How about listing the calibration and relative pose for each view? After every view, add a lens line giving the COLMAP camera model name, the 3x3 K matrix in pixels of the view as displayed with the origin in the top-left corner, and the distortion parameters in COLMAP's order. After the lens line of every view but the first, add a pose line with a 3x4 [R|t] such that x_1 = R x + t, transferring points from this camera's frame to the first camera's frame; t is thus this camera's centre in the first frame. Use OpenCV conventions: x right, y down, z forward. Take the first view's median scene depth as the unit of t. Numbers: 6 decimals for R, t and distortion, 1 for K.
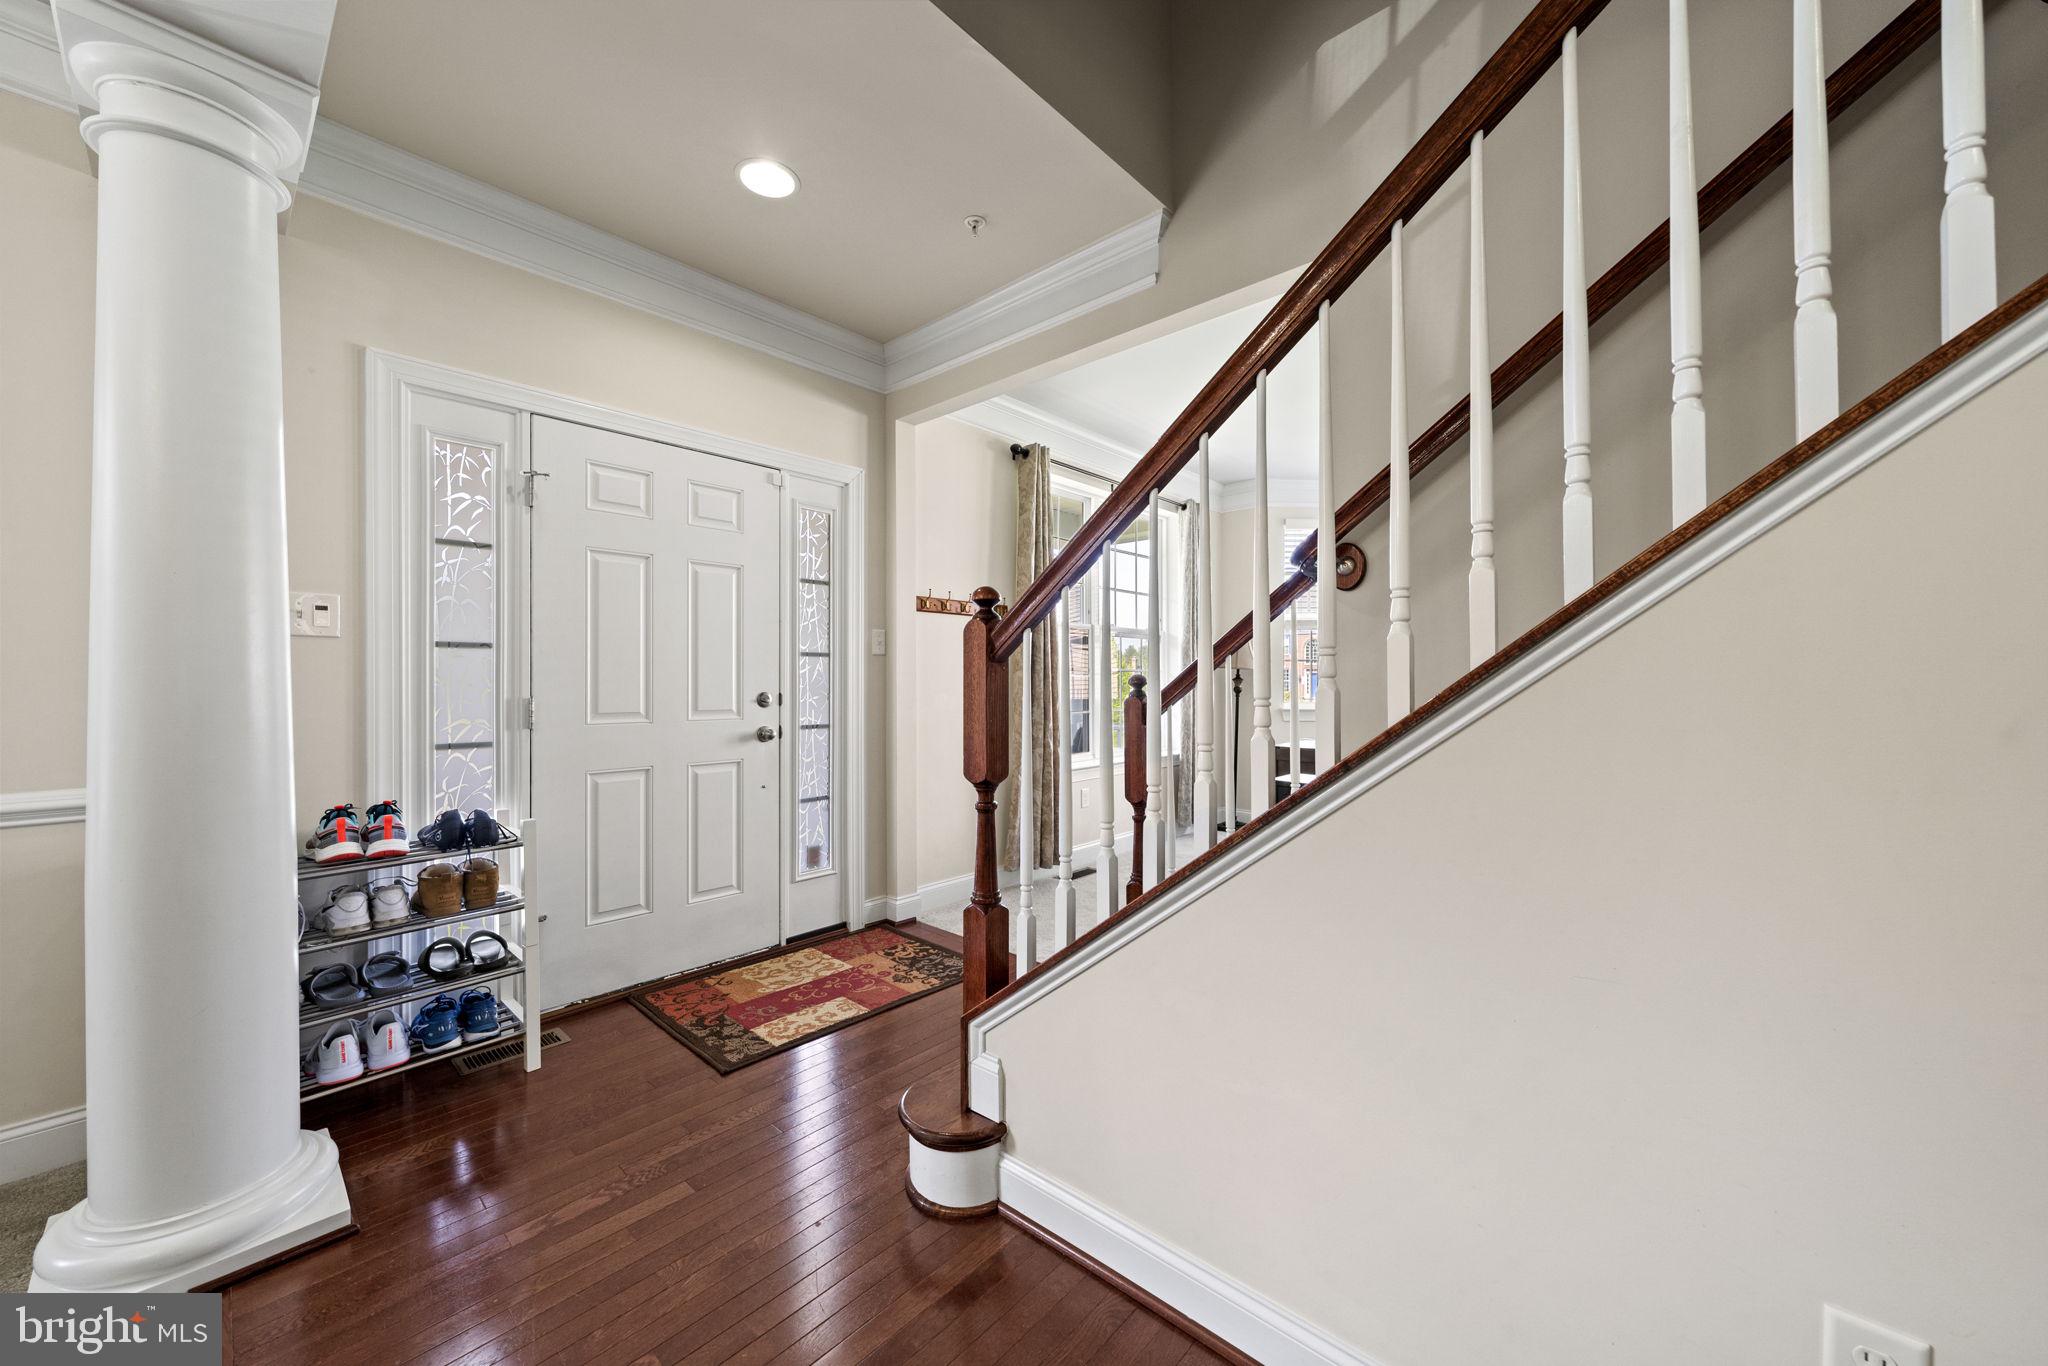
lens RADIAL K [[747.2, 0, 1038.6], [0, 747.2, 688.4], [0, 0, 1]] dist [-0.000234, 0.000036]
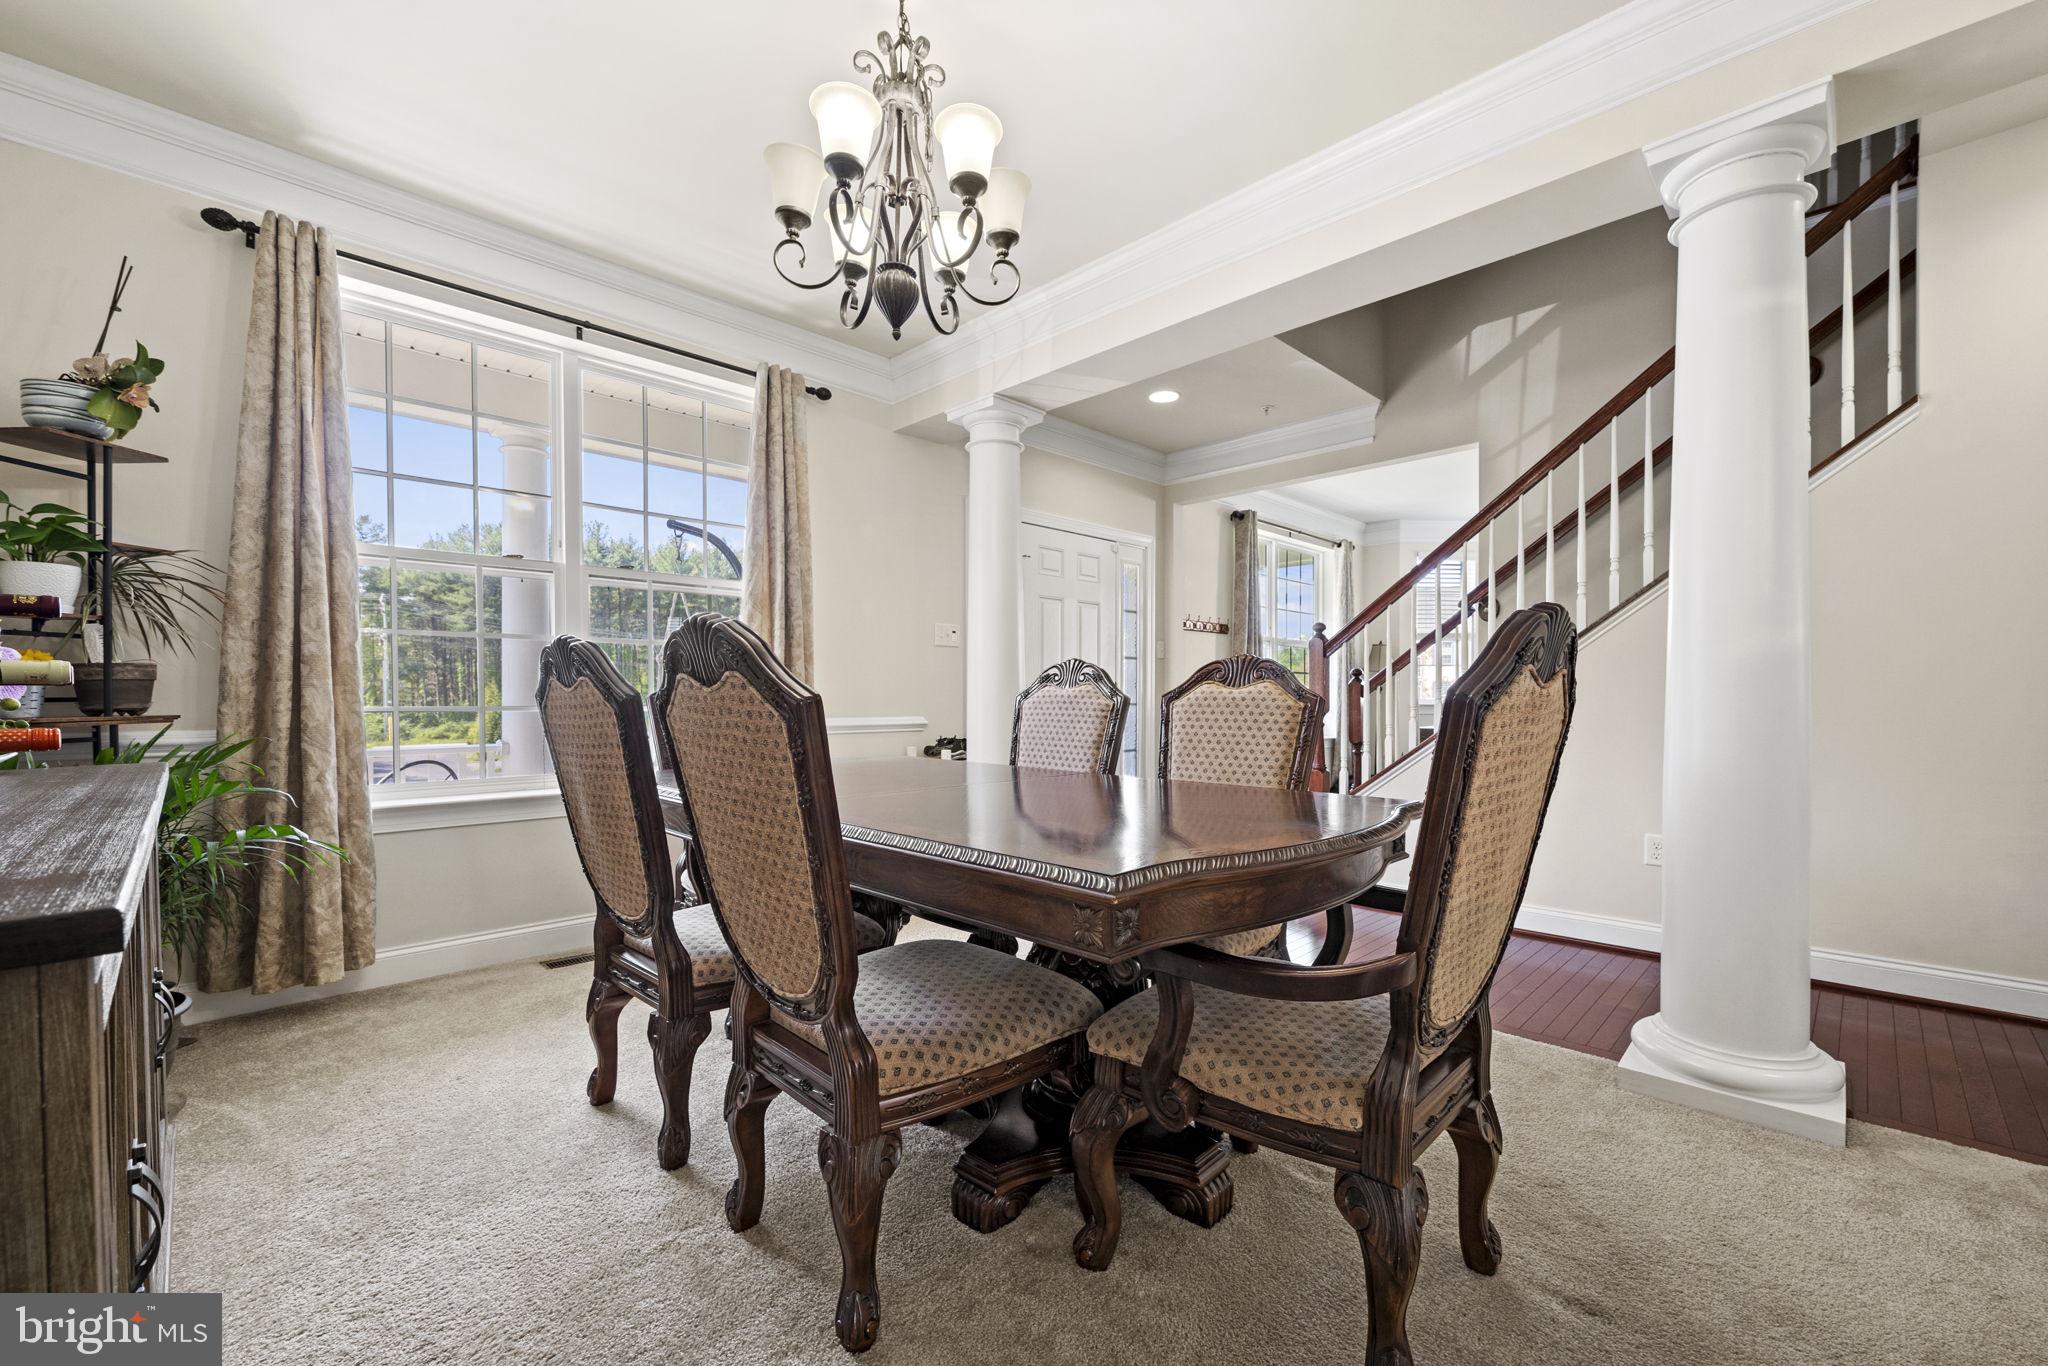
lens RADIAL K [[841.8, 0, 1031.8], [0, 841.8, 717.1], [0, 0, 1]] dist [-0.000605, 0.000031]
pose [[0.998108, 0.000606, -0.061477, -0.383039], [0.000181, 0.999918, 0.012789, 0.053884], [0.061480, -0.012775, 0.998027, -0.751370]]
